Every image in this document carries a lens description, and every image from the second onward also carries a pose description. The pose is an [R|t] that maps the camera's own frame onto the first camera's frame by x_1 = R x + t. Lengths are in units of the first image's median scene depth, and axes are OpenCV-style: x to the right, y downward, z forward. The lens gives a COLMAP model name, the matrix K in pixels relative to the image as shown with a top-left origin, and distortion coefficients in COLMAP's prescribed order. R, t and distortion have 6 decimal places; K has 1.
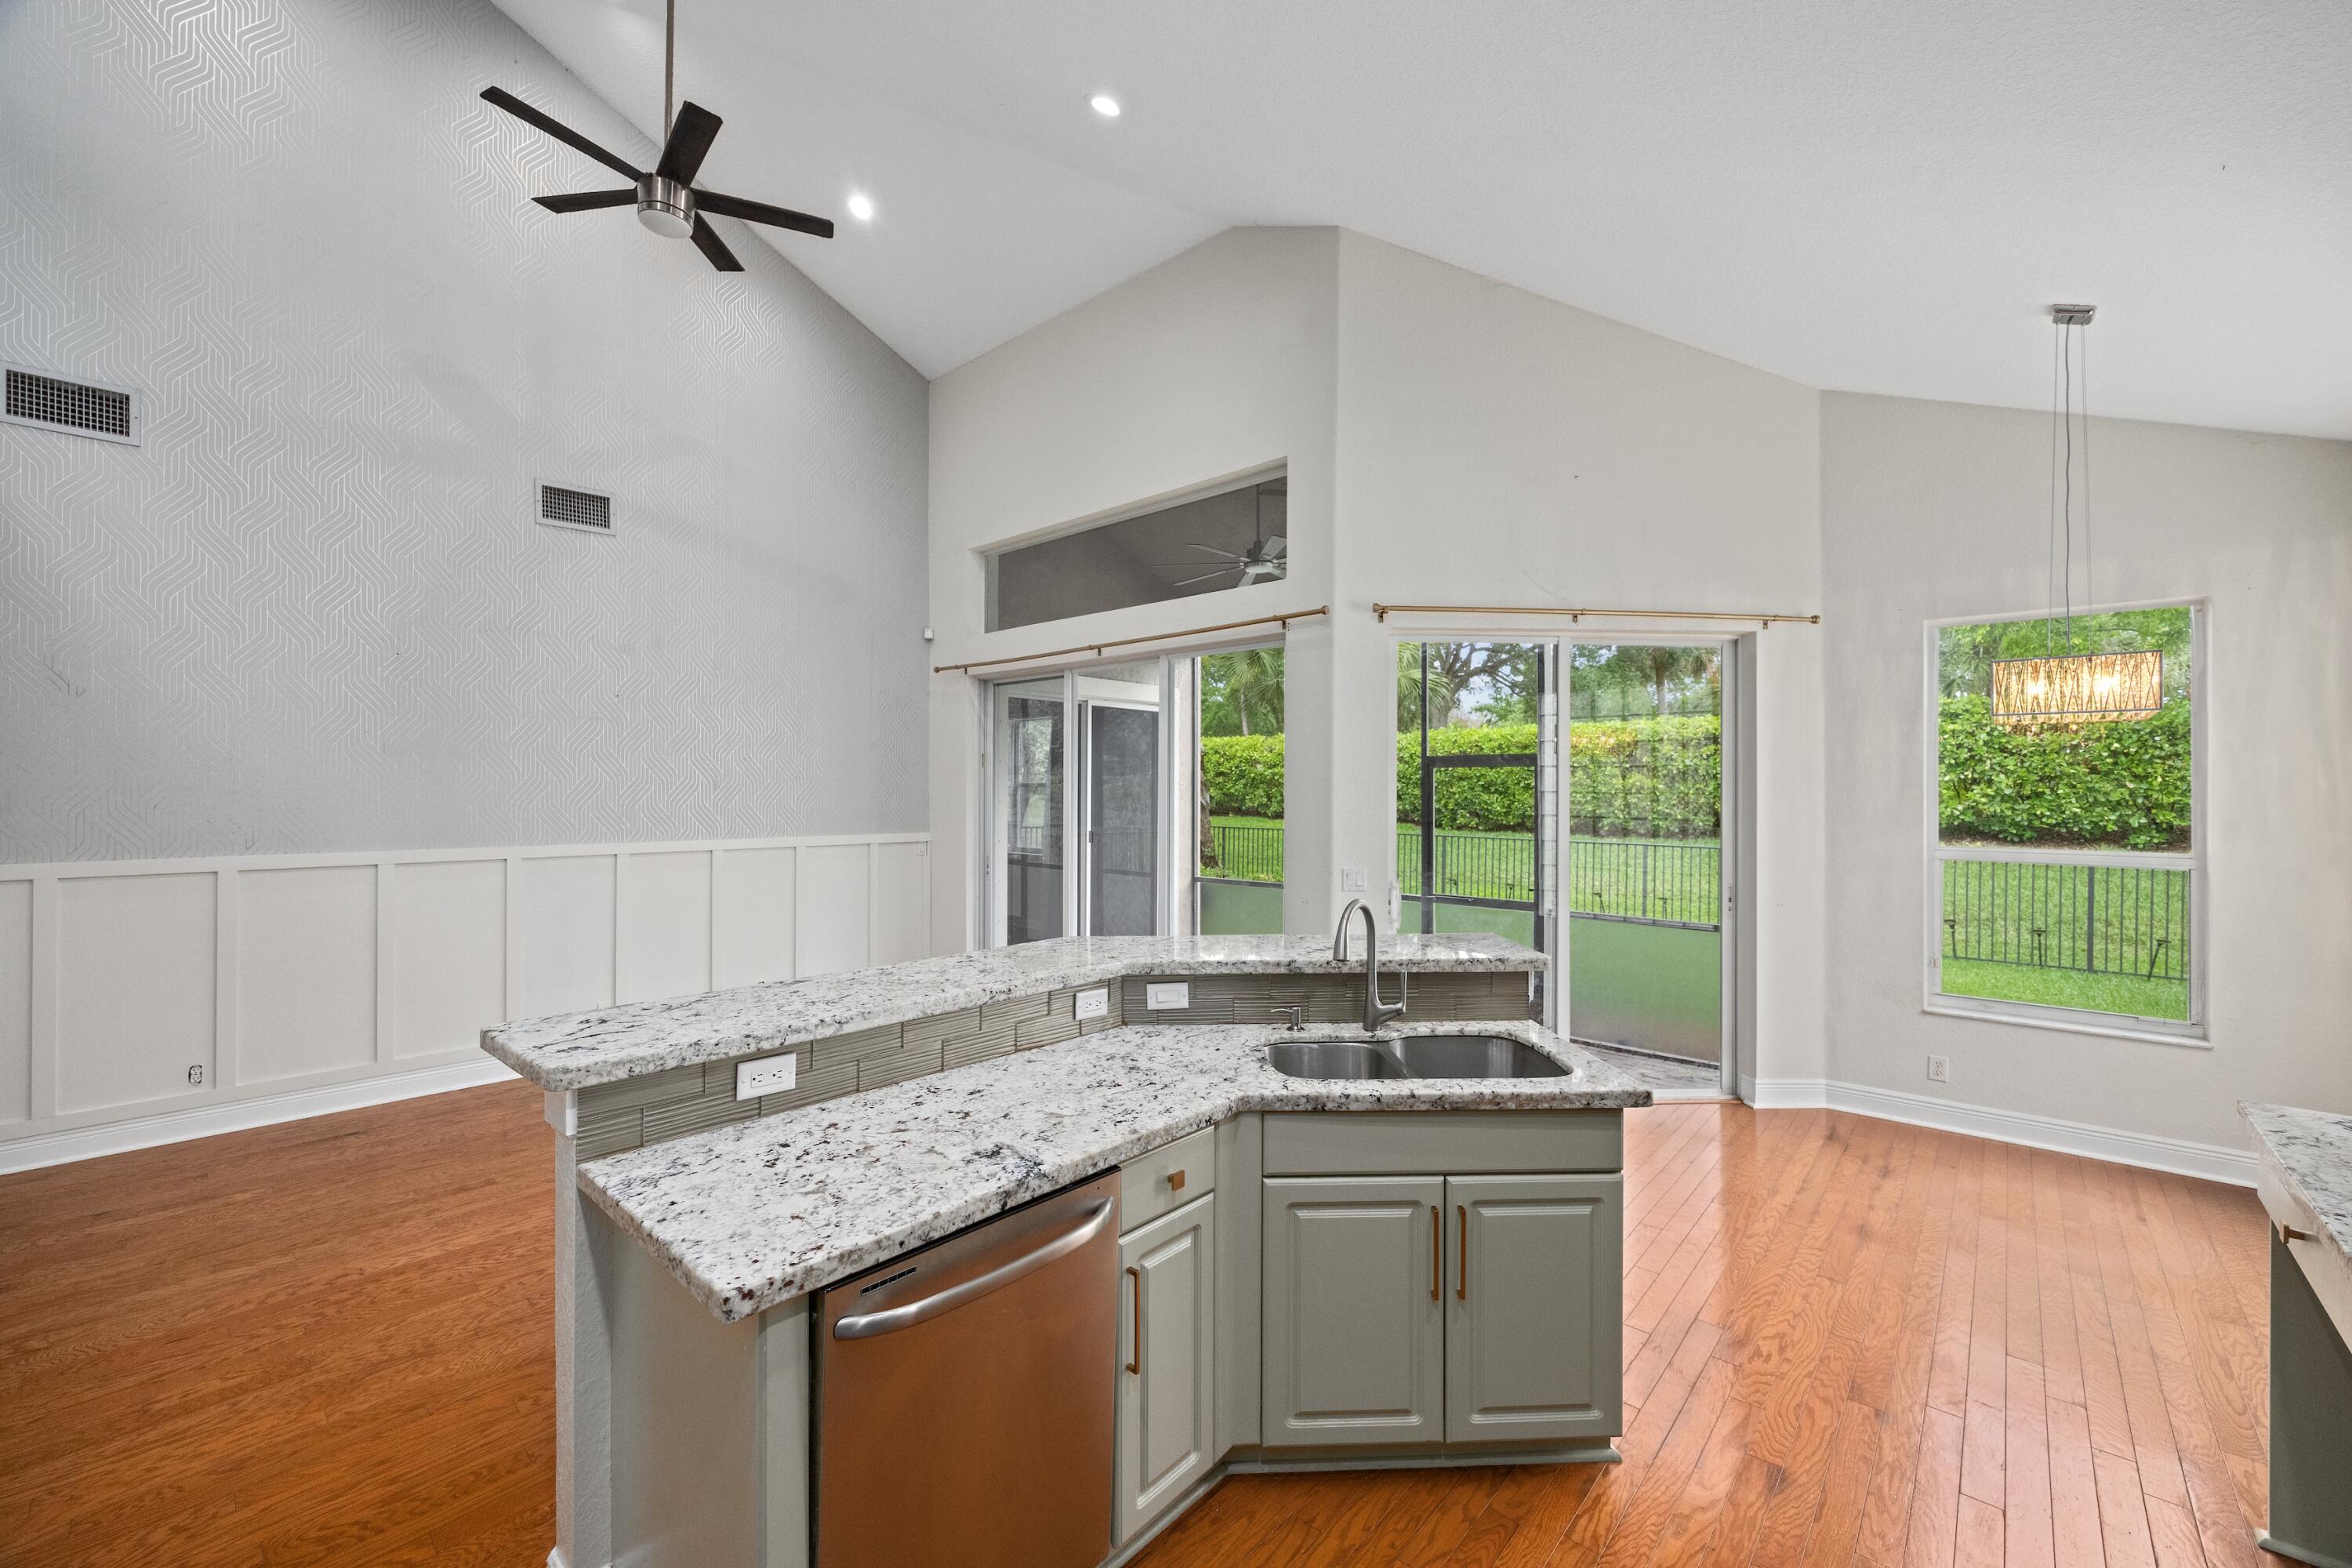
lens RADIAL K [[921.0, 0, 1173.2], [0, 921.0, 789.1], [0, 0, 1]] dist [-0.005397, -0.000798]
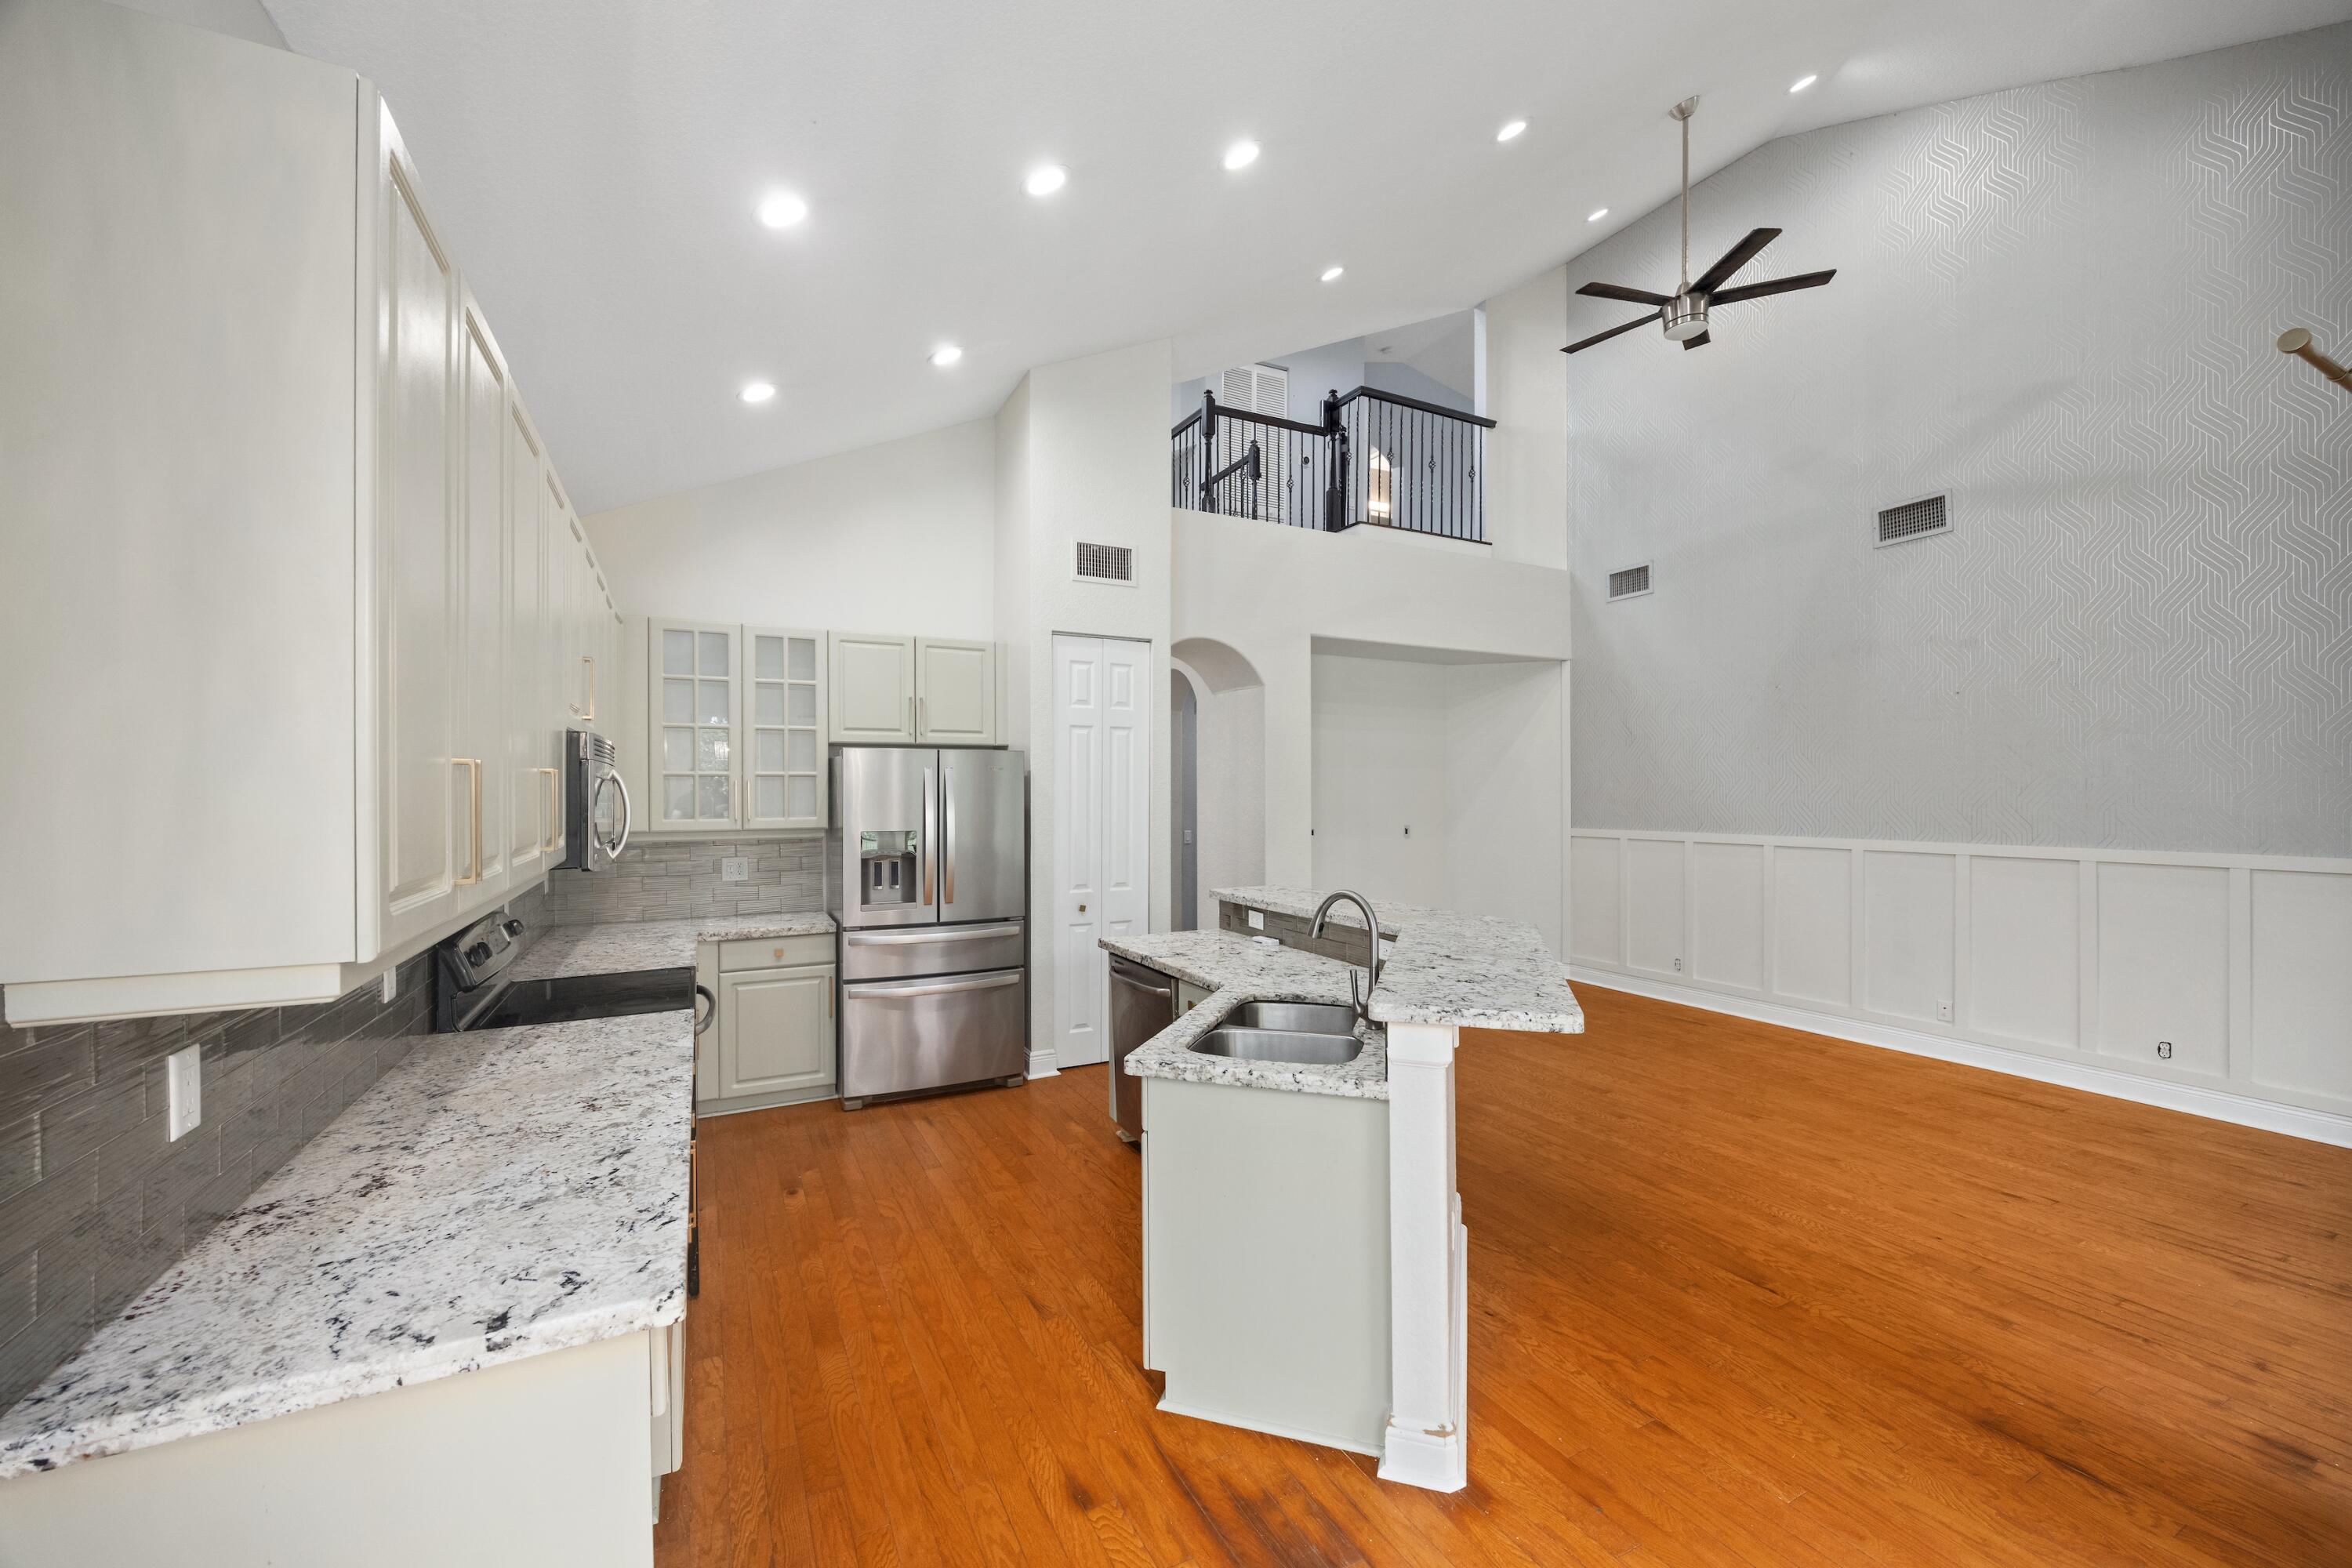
lens RADIAL K [[921.0, 0, 1167.0], [0, 921.0, 795.7], [0, 0, 1]] dist [-0.005397, -0.000798]
pose [[-0.349501, 0.003937, -0.936928, 0.676926], [0.004464, 0.999987, 0.002537, 0.001556], [0.936925, -0.003296, -0.349514, 0.618914]]
